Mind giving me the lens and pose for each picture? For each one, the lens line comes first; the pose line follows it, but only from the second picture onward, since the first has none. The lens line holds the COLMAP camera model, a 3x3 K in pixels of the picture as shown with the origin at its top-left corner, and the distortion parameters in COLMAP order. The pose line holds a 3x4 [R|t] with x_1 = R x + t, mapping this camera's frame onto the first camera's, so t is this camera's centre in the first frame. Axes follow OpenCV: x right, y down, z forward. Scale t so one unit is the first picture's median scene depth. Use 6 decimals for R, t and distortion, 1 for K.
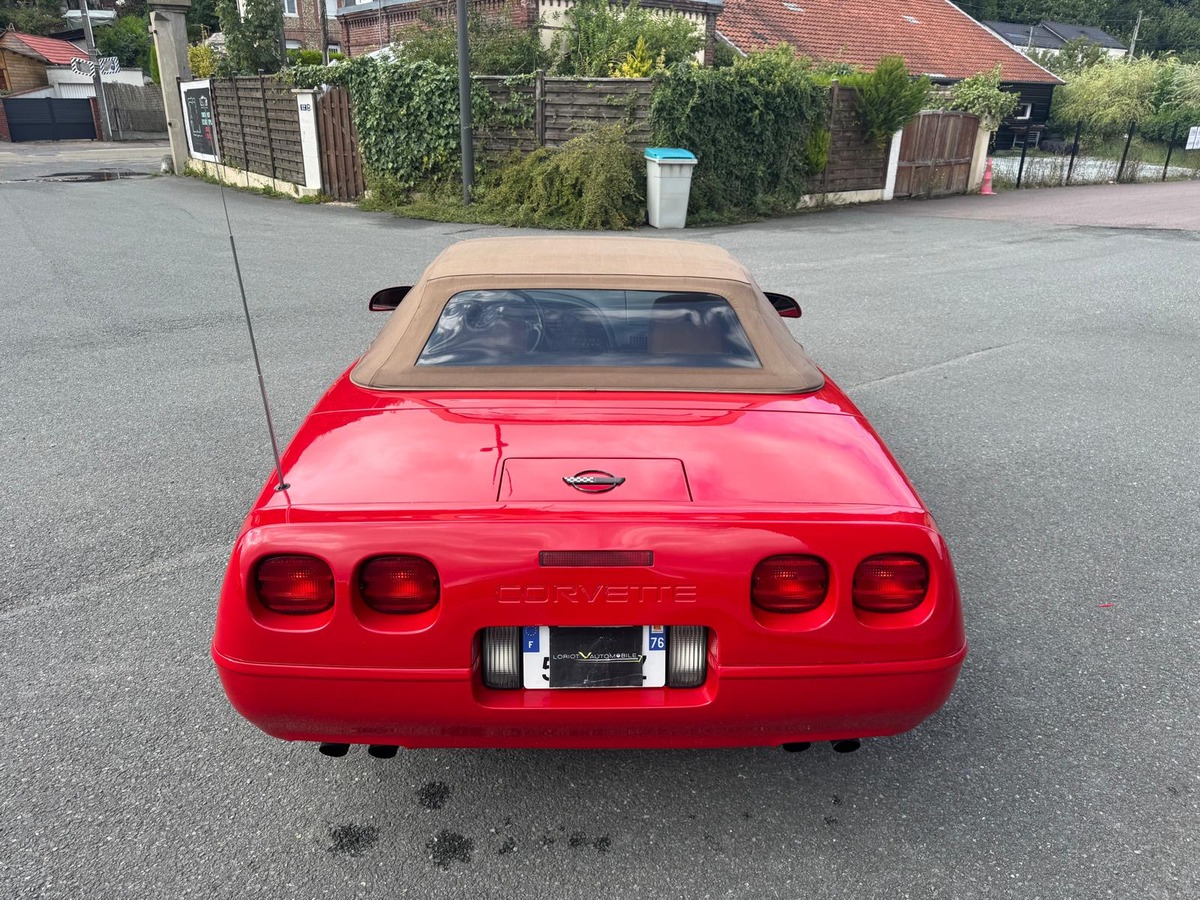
lens RADIAL K [[851.8, 0, 600.6], [0, 851.8, 447.4], [0, 0, 1]] dist [0.025284, -0.030997]
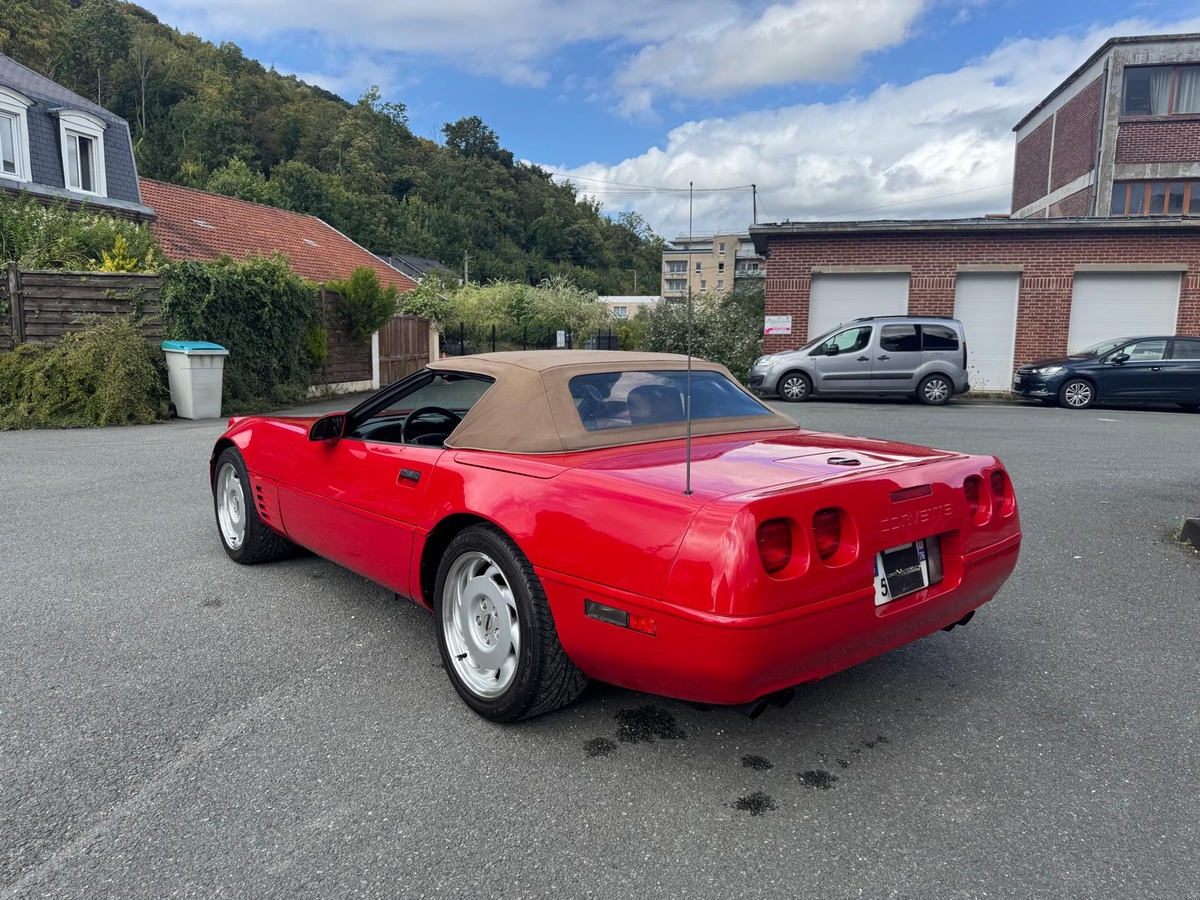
lens RADIAL K [[851.8, 0, 589.3], [0, 851.8, 450.5], [0, 0, 1]] dist [0.025284, -0.030997]
pose [[0.780572, -0.090828, 0.618431, -0.168092], [0.231106, 0.961214, -0.150525, 0.018757], [-0.580773, 0.260419, 0.771288, 0.018758]]
